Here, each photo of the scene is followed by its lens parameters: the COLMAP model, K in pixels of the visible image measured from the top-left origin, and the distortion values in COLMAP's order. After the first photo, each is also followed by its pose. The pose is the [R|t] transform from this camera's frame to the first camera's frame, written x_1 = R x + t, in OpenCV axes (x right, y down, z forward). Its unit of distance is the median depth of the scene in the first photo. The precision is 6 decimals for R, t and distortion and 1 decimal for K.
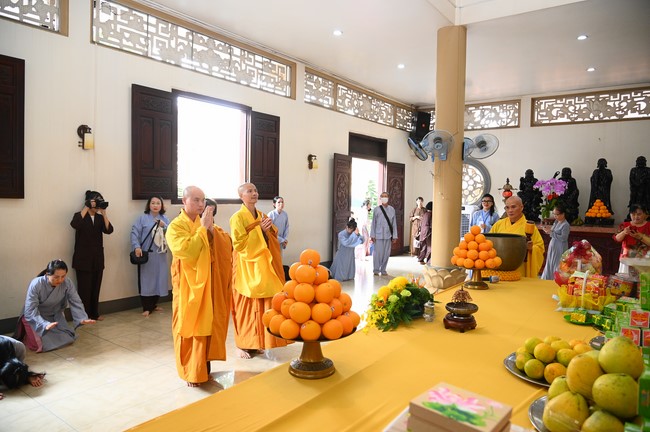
lens RADIAL K [[444.1, 0, 325.0], [0, 444.1, 216.0], [0, 0, 1]] dist [-0.031938, 0.002604]
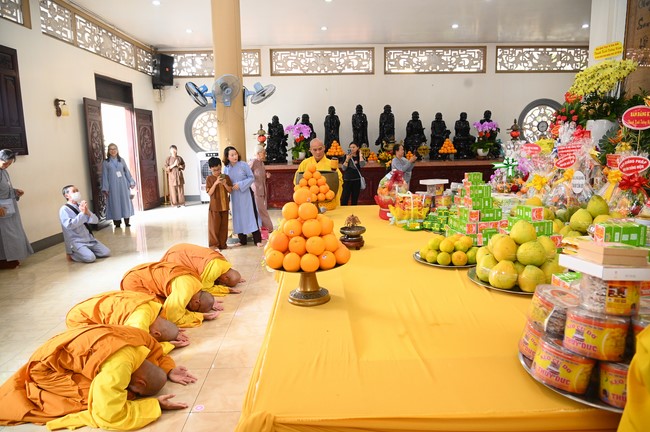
lens RADIAL K [[443.4, 0, 325.0], [0, 443.4, 216.0], [0, 0, 1]] dist [-0.037814, 0.005595]
pose [[0.797738, -0.132043, 0.588370, -0.163201], [0.063134, 0.988657, 0.136275, -0.000275], [-0.599690, -0.071566, 0.797026, 0.031114]]
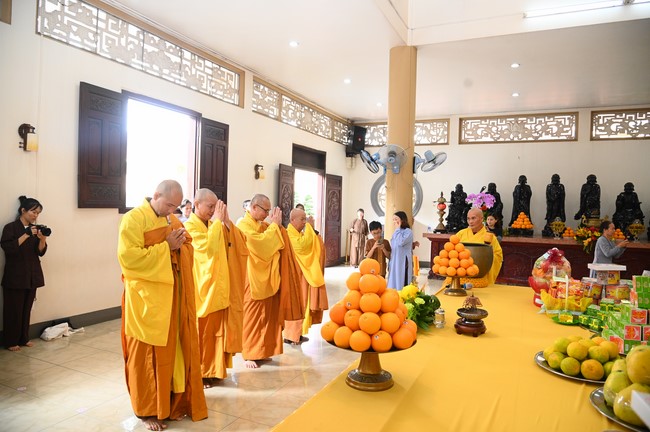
lens RADIAL K [[443.4, 0, 325.0], [0, 443.4, 216.0], [0, 0, 1]] dist [-0.037814, 0.005595]
pose [[0.981369, 0.006050, 0.192036, -0.083501], [-0.000885, 0.999636, -0.026972, 0.002156], [-0.192129, 0.026300, 0.981017, 0.014257]]
